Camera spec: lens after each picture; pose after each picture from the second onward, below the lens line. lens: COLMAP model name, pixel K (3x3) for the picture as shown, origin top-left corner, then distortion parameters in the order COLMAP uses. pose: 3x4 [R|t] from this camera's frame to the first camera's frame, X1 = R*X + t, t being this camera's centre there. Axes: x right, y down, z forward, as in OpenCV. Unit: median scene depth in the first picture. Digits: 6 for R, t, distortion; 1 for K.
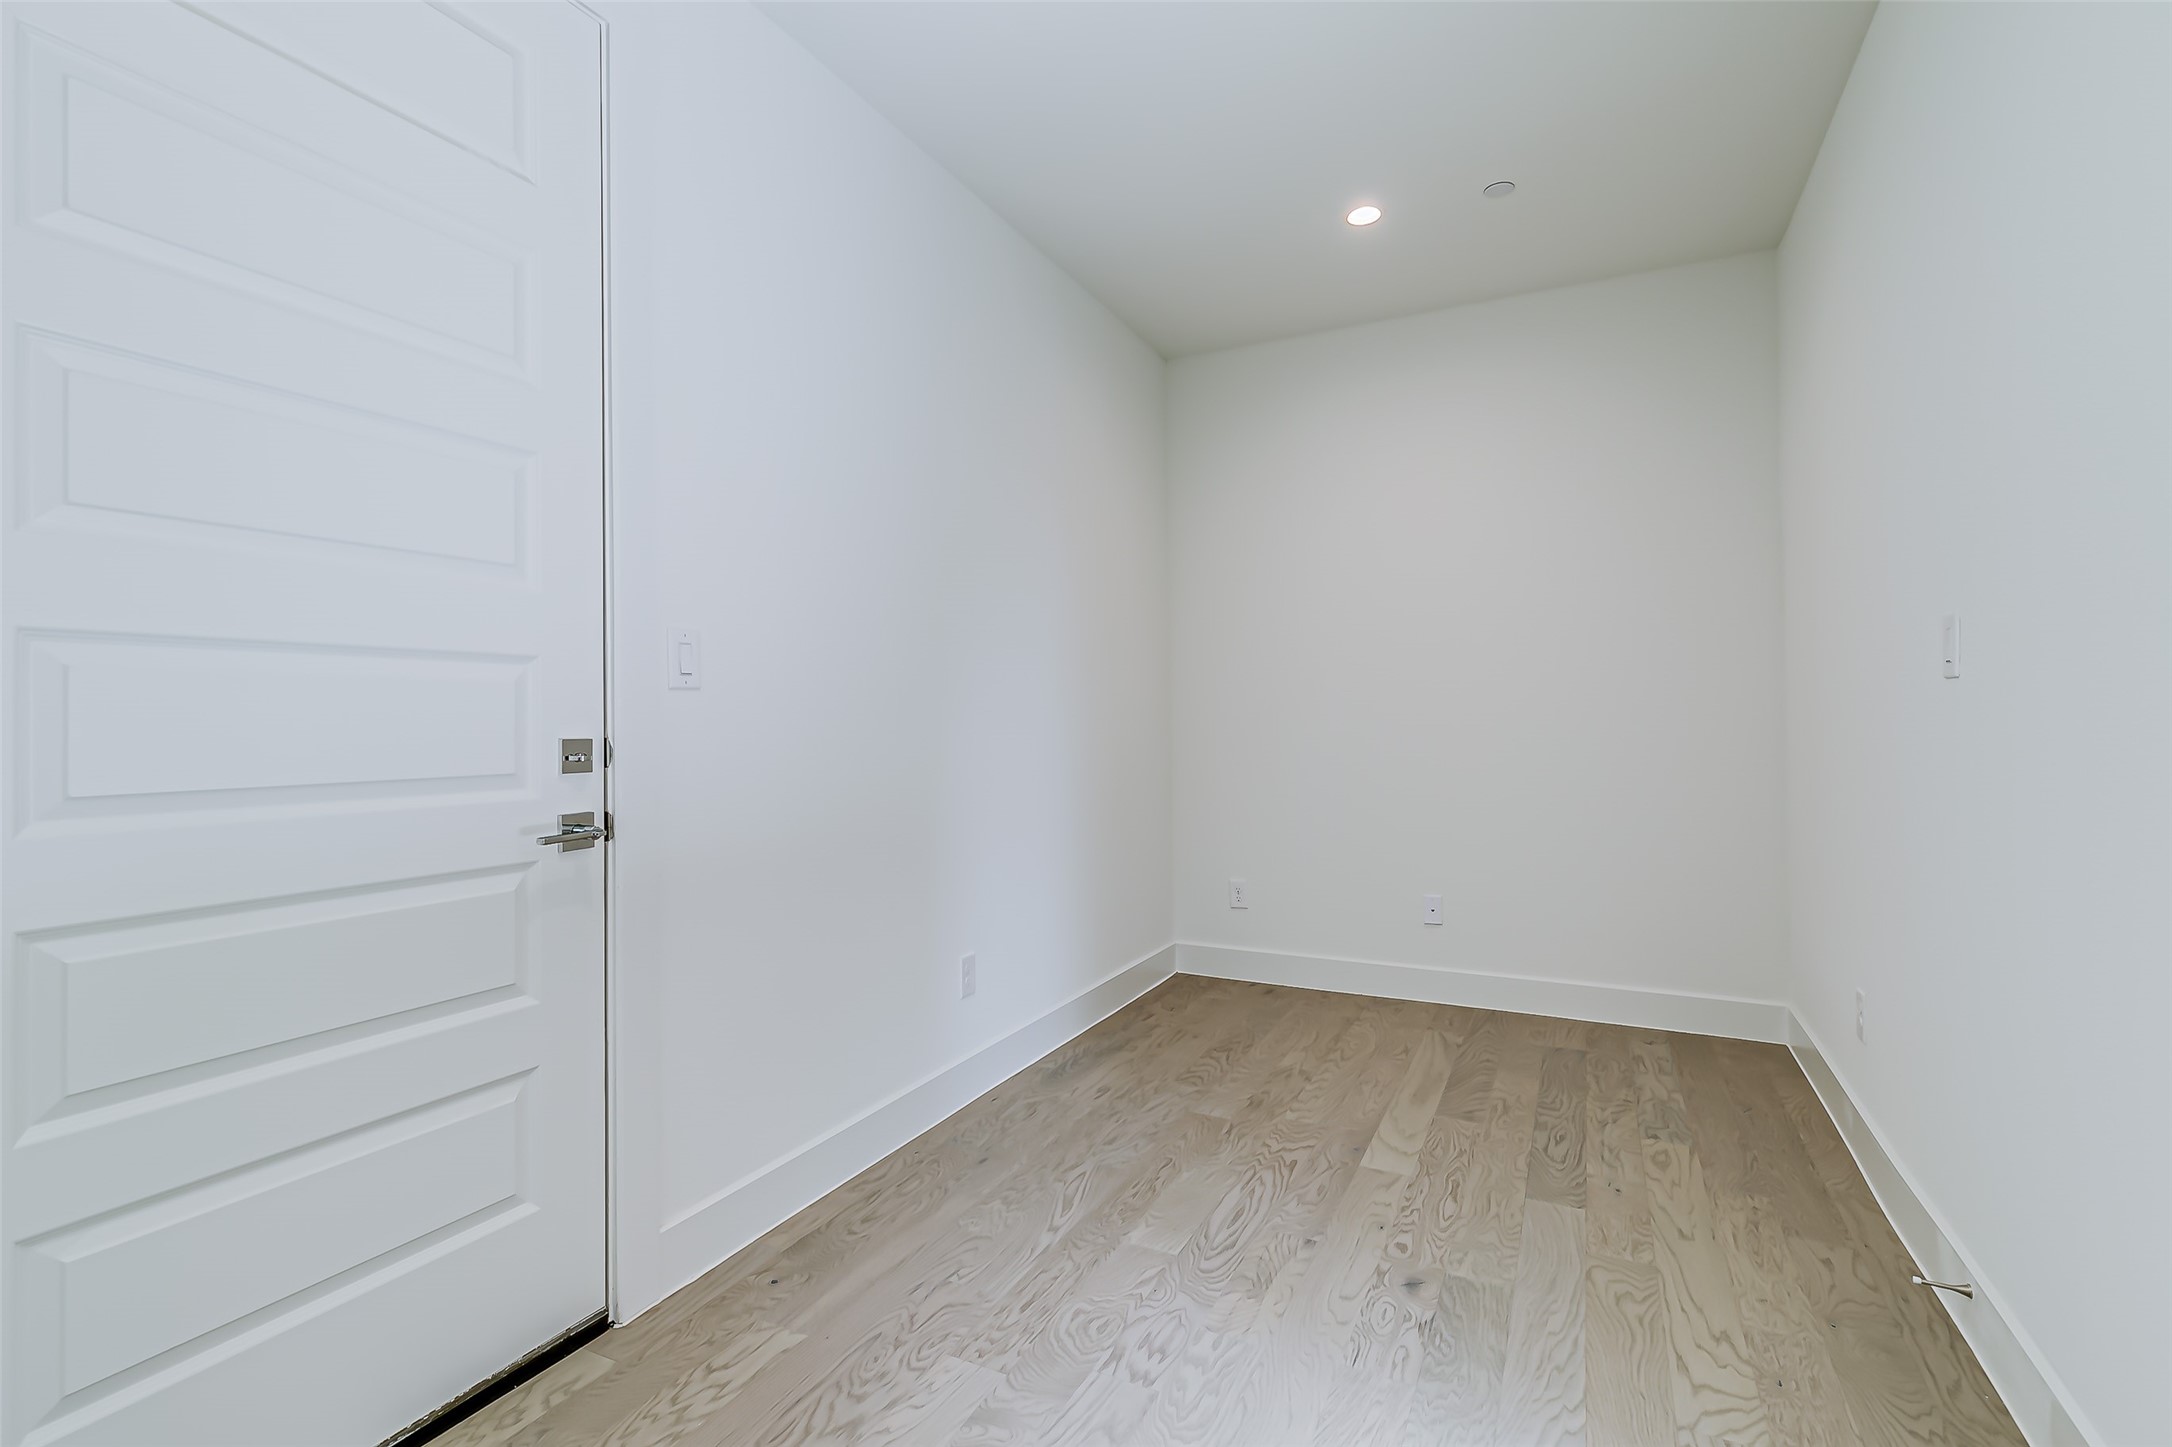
lens RADIAL K [[972.5, 0, 1084.0], [0, 972.5, 712.1], [0, 0, 1]] dist [-0.000959, 0.000048]
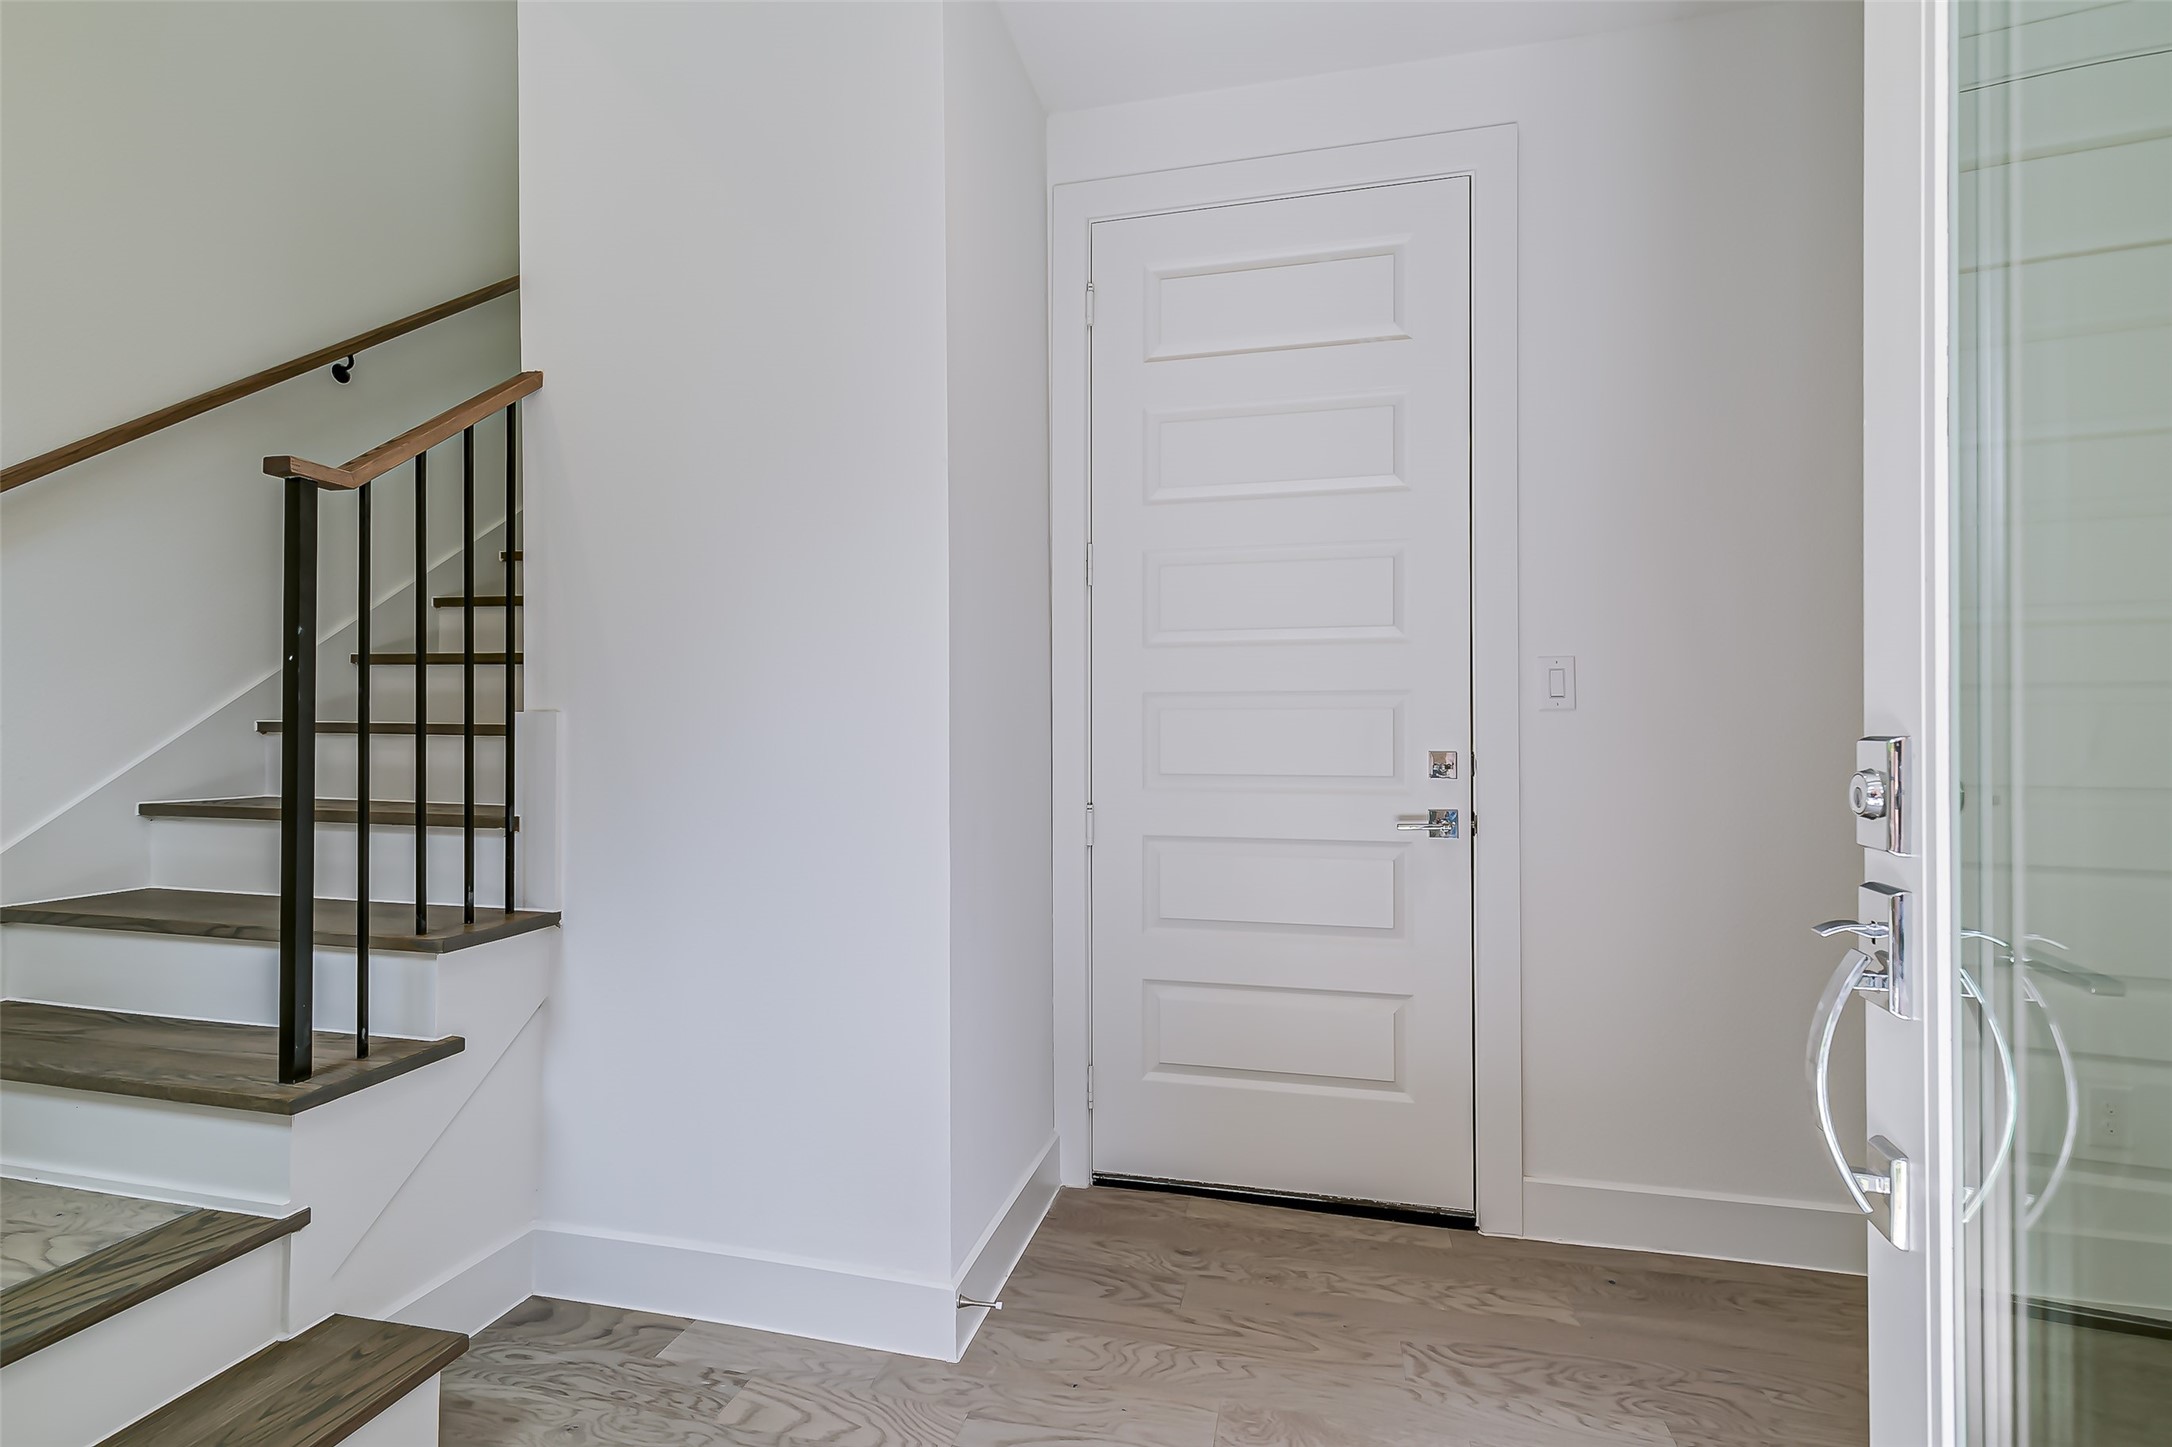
lens RADIAL K [[972.5, 0, 1084.3], [0, 972.5, 730.5], [0, 0, 1]] dist [-0.000959, 0.000048]
pose [[0.233676, -0.002206, -0.972312, 0.610461], [0.003139, 0.999994, -0.001514, 0.000137], [0.972309, -0.002698, 0.233682, 0.237435]]
